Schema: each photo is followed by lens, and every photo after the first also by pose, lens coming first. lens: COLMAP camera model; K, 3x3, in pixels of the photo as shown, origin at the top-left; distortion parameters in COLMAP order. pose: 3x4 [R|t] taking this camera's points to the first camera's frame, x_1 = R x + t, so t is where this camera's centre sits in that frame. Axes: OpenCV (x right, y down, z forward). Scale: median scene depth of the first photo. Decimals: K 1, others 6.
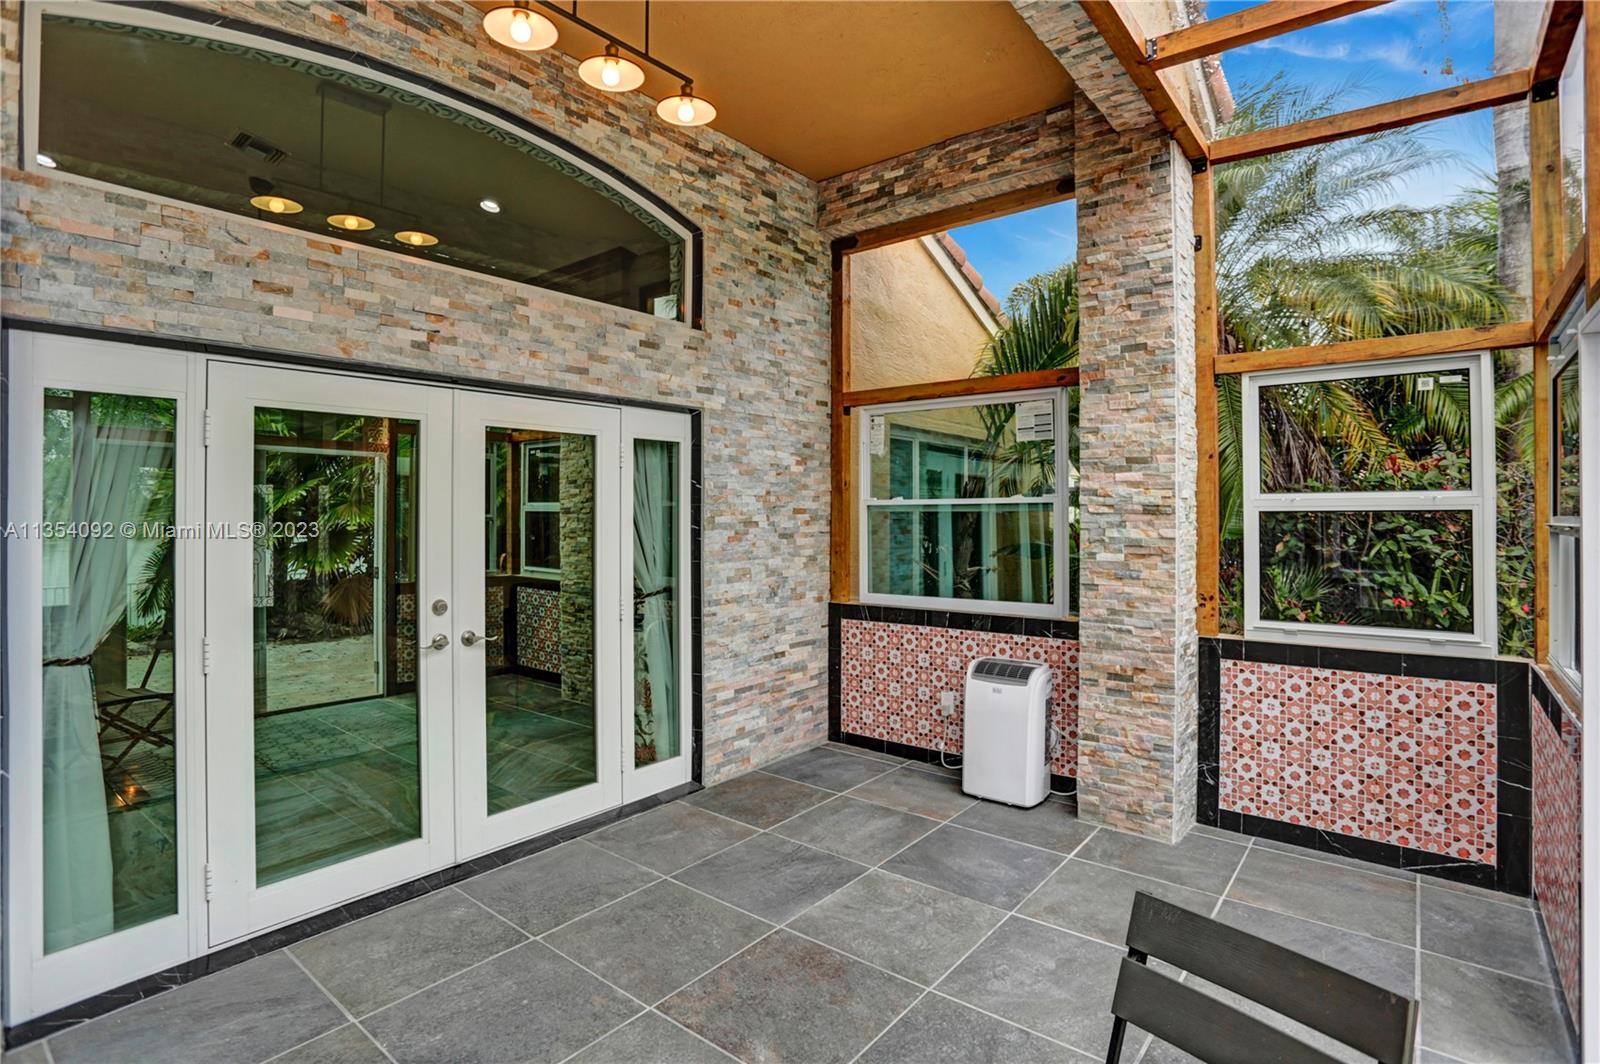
lens RADIAL K [[787.2, 0, 786.2], [0, 787.2, 511.9], [0, 0, 1]] dist [-0.072287, 0.029109]
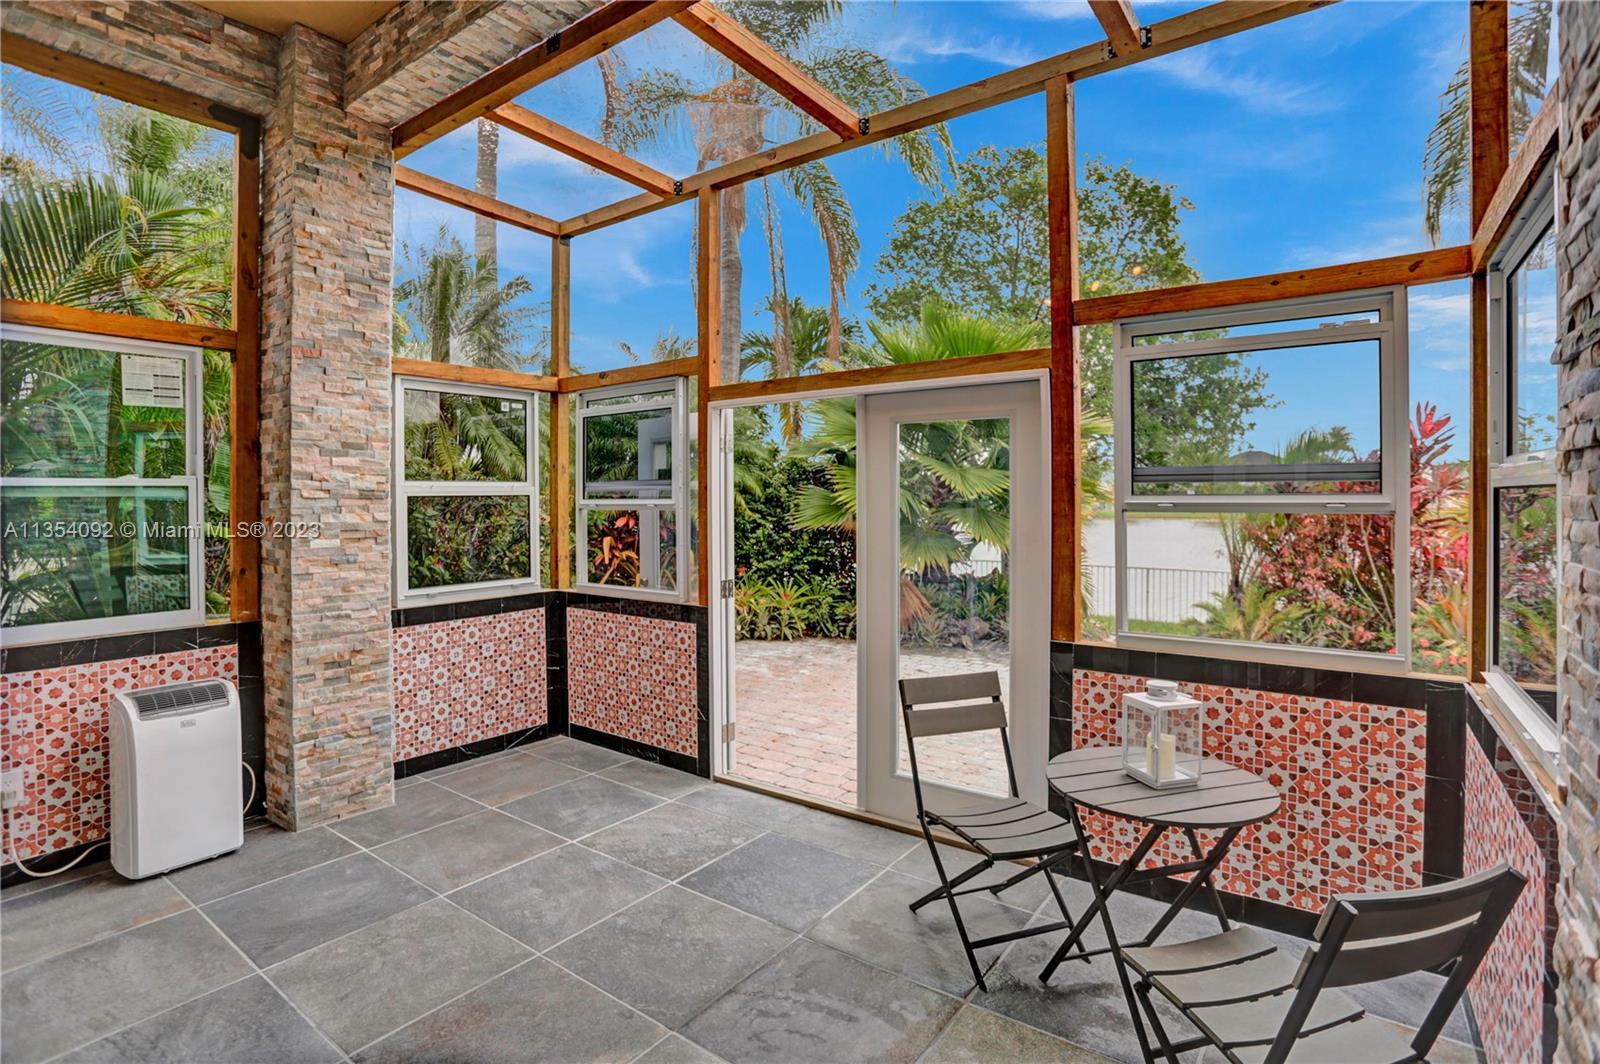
lens RADIAL K [[787.2, 0, 786.2], [0, 787.2, 511.9], [0, 0, 1]] dist [-0.072287, 0.029109]
pose [[-0.043873, -0.017797, 0.998879, -0.577360], [0.002946, 0.999835, 0.017943, 0.003374], [-0.999033, 0.003730, -0.043814, 0.478546]]
